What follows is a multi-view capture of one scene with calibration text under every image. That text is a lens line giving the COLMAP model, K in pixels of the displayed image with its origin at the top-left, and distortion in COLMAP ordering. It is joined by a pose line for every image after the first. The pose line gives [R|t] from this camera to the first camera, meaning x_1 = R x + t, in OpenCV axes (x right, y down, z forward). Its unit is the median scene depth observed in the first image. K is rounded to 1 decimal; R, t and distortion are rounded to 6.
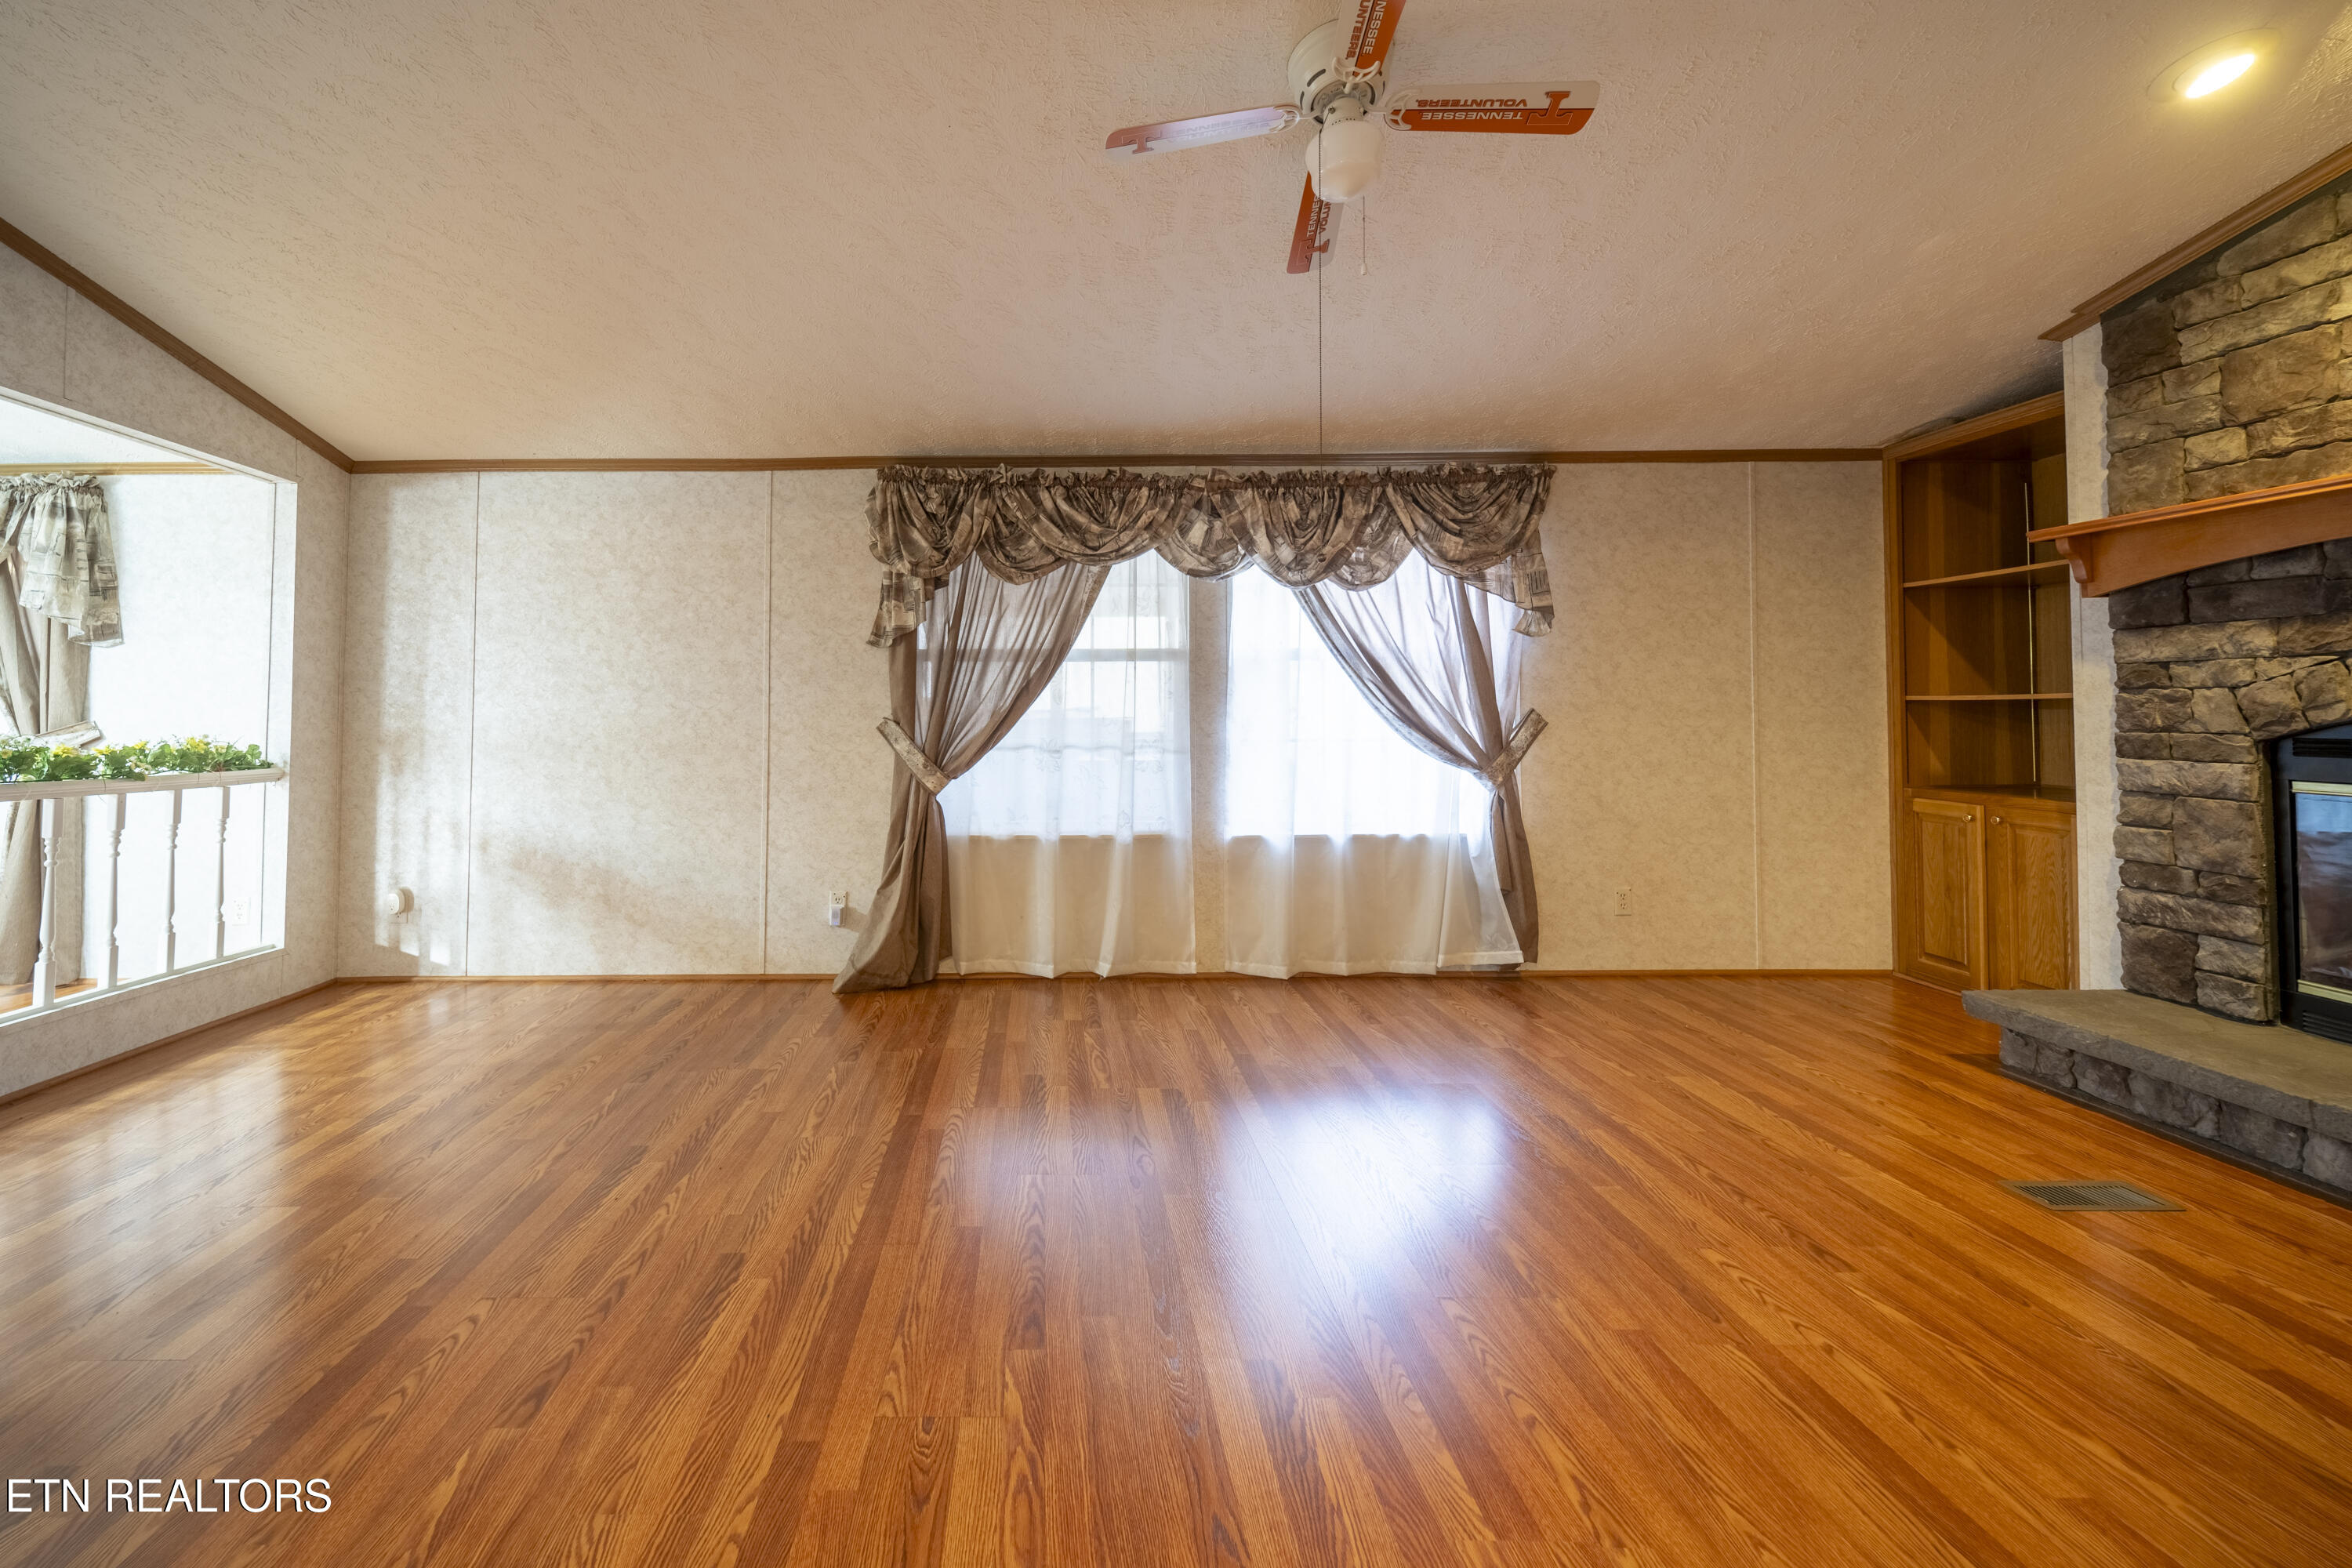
lens RADIAL K [[1082.5, 0, 1044.0], [0, 1082.5, 685.8], [0, 0, 1]] dist [0.007999, -0.001368]
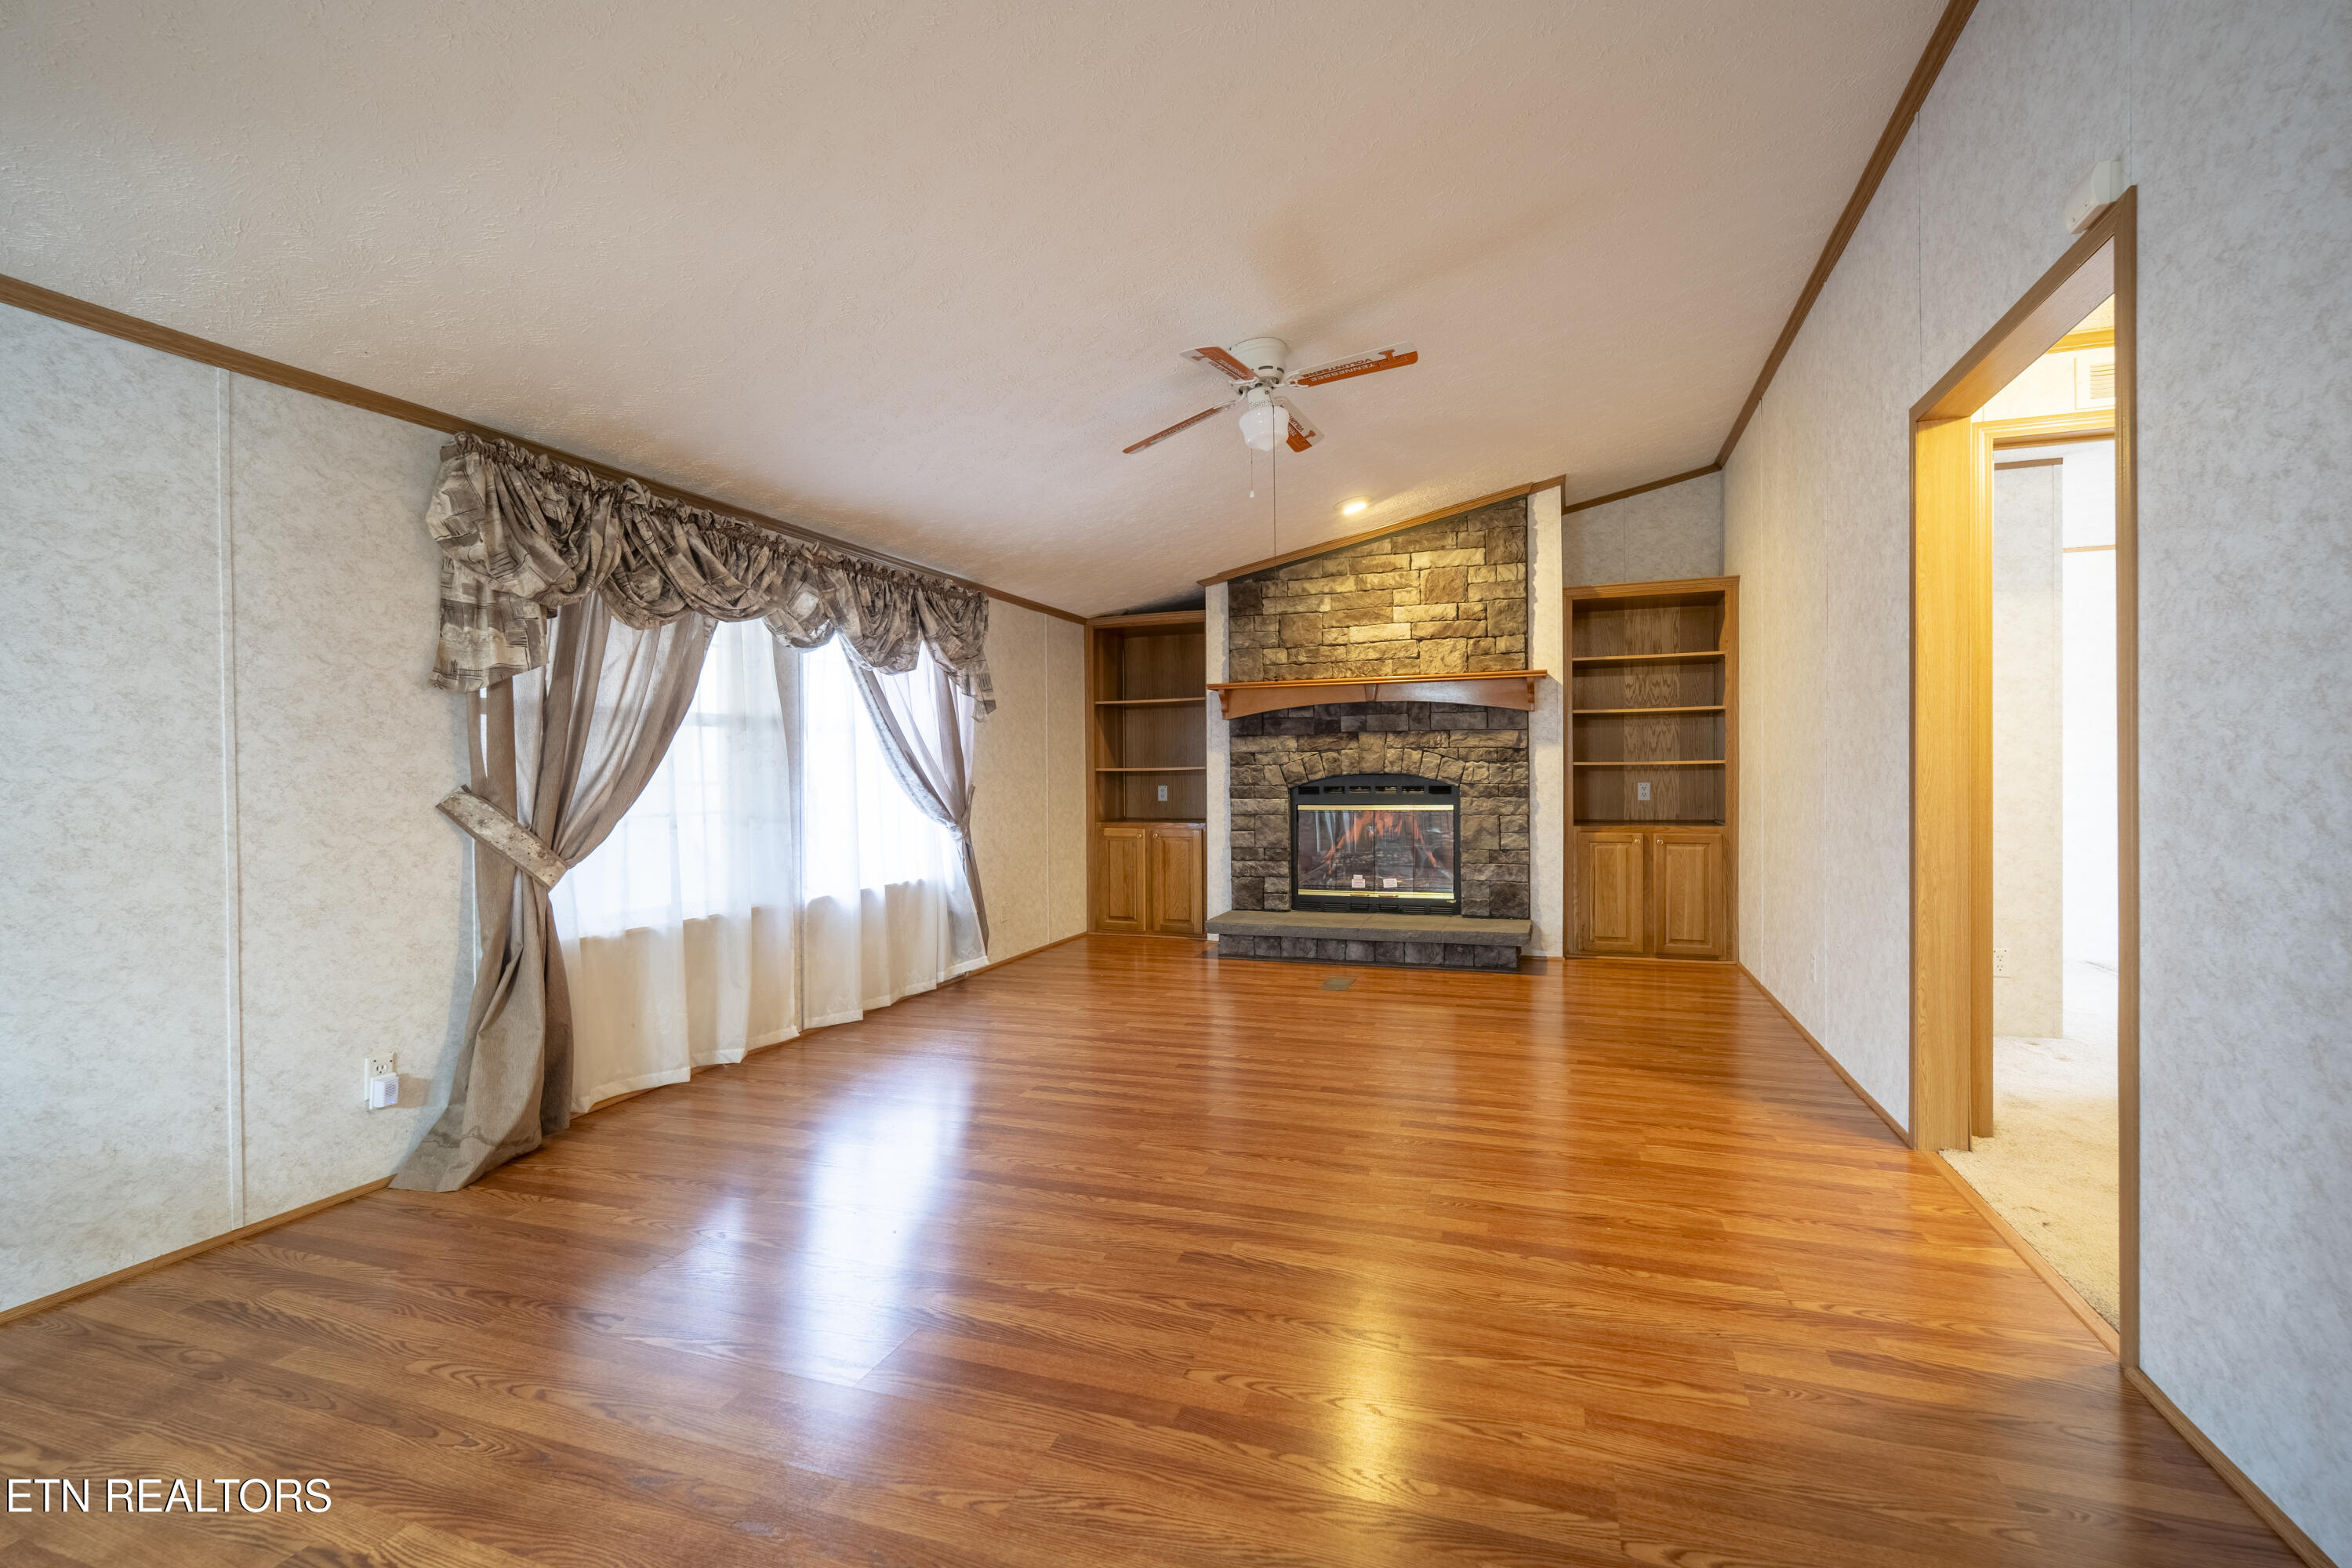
lens RADIAL K [[1002.7, 0, 1249.6], [0, 1002.7, 791.0], [0, 0, 1]] dist [0.002856, 0.000175]
pose [[0.289990, -0.016964, 0.956879, -0.644823], [-0.012632, 0.999688, 0.021551, 0.008603], [-0.956946, -0.018337, 0.289685, 0.329504]]
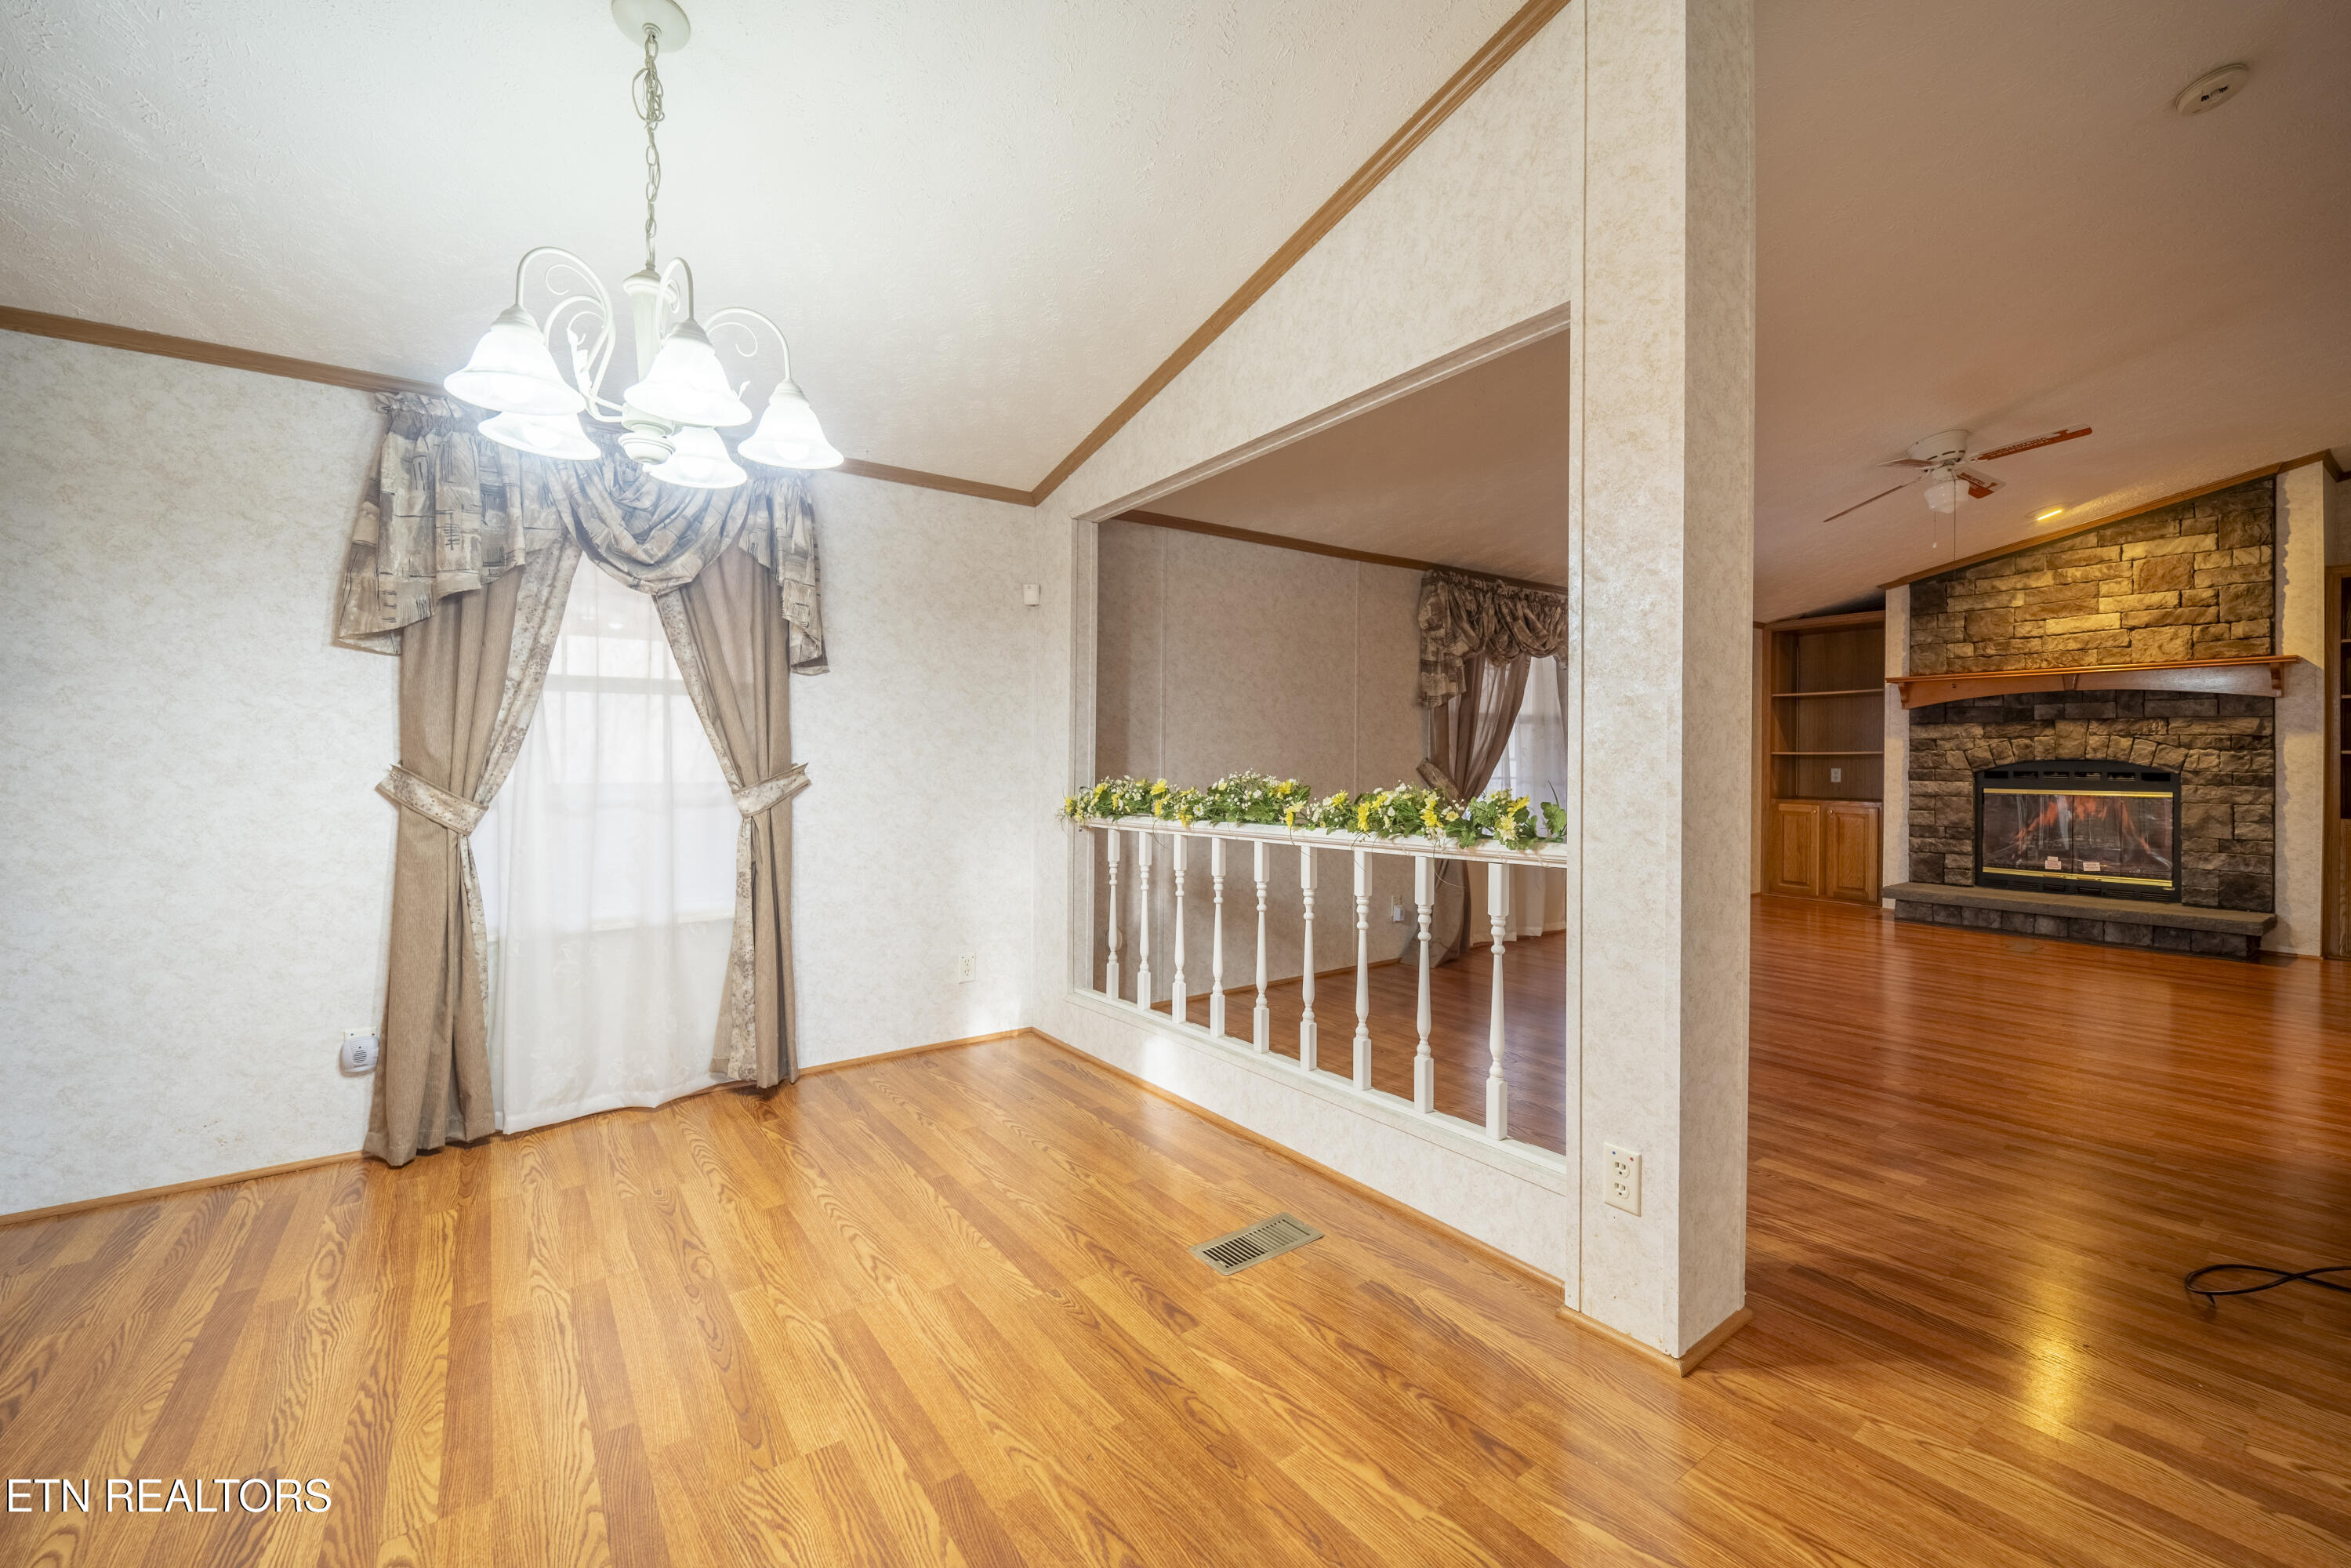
lens RADIAL K [[1025.2, 0, 1264.9], [0, 1025.2, 759.7], [0, 0, 1]] dist [0.000114, -0.001070]
pose [[0.765290, 0.003554, 0.643676, -1.116317], [-0.020155, 0.999627, 0.018443, 0.008539], [-0.643370, -0.027088, 0.765076, 0.183501]]
